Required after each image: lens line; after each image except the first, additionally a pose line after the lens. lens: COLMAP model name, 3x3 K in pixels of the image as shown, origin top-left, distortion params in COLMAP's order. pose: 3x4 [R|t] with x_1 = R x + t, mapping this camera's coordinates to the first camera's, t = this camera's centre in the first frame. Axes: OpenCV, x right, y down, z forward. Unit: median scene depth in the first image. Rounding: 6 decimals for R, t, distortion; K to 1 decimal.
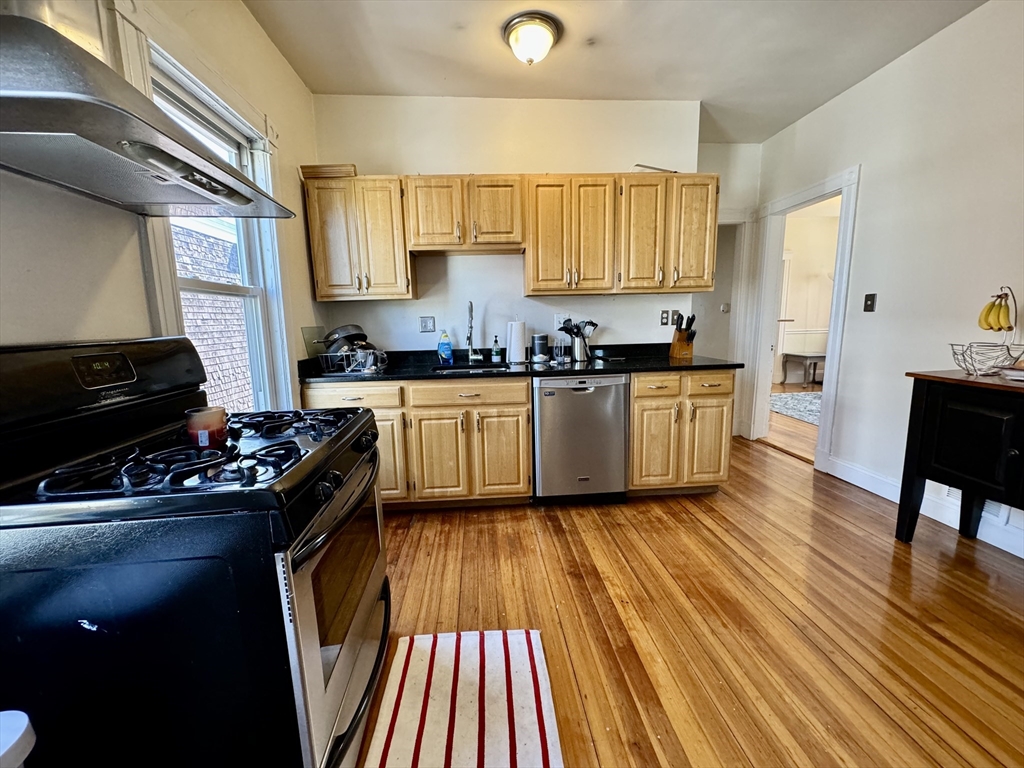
lens RADIAL K [[411.6, 0, 510.8], [0, 411.6, 382.7], [0, 0, 1]] dist [-0.001216, 0.000447]
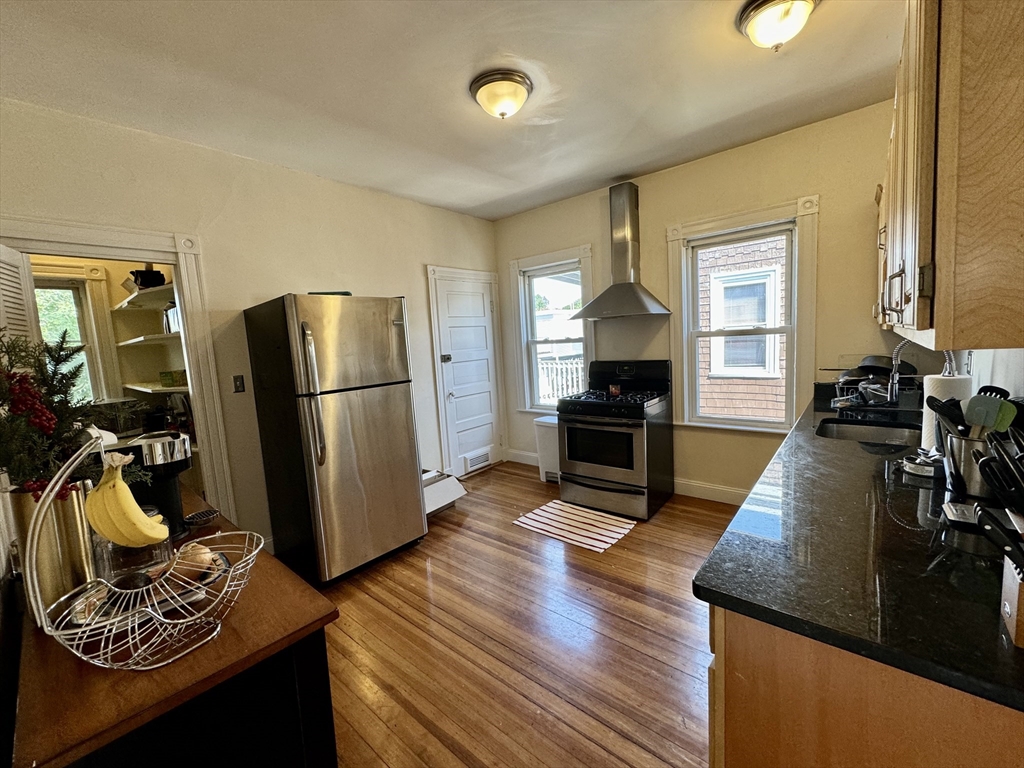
lens RADIAL K [[411.6, 0, 510.8], [0, 411.6, 382.7], [0, 0, 1]] dist [-0.001216, 0.000447]
pose [[-0.697067, 0.139246, -0.703355, 0.863597], [-0.034324, 0.973356, 0.226717, -0.268273], [0.716184, 0.182179, -0.673715, 1.064677]]
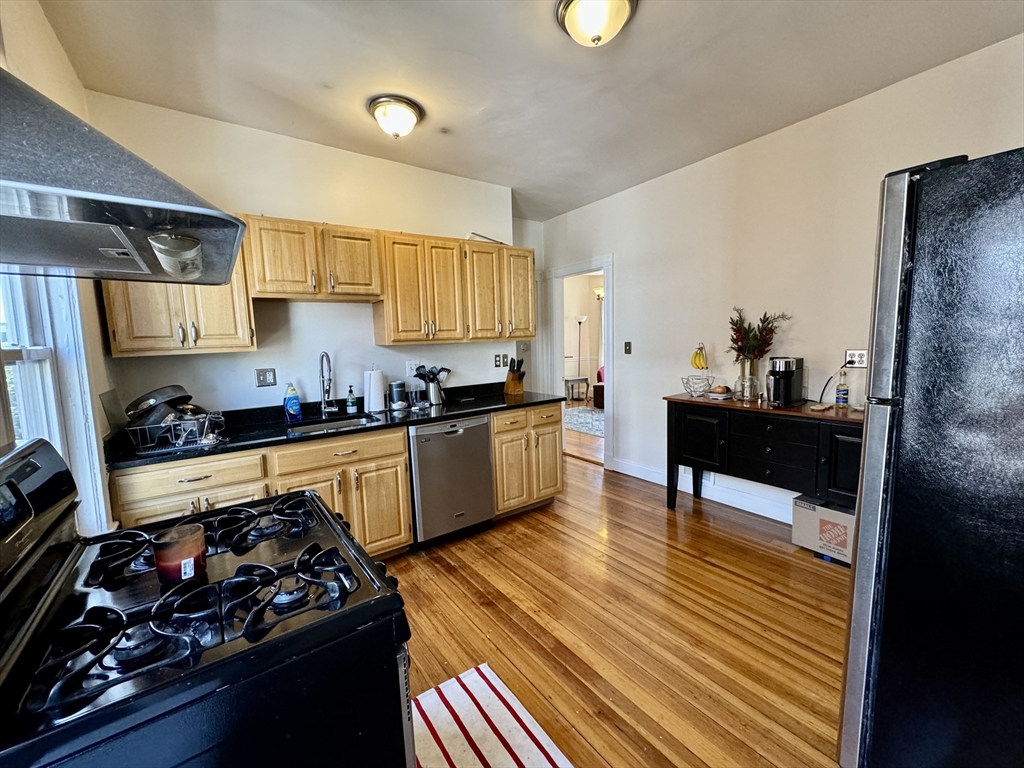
lens RADIAL K [[411.6, 0, 510.8], [0, 411.6, 382.7], [0, 0, 1]] dist [-0.001216, 0.000447]
pose [[0.854365, -0.058957, 0.516319, -0.242613], [0.091938, 0.995020, -0.038514, -0.056382], [-0.511477, 0.080374, 0.855530, -0.019596]]
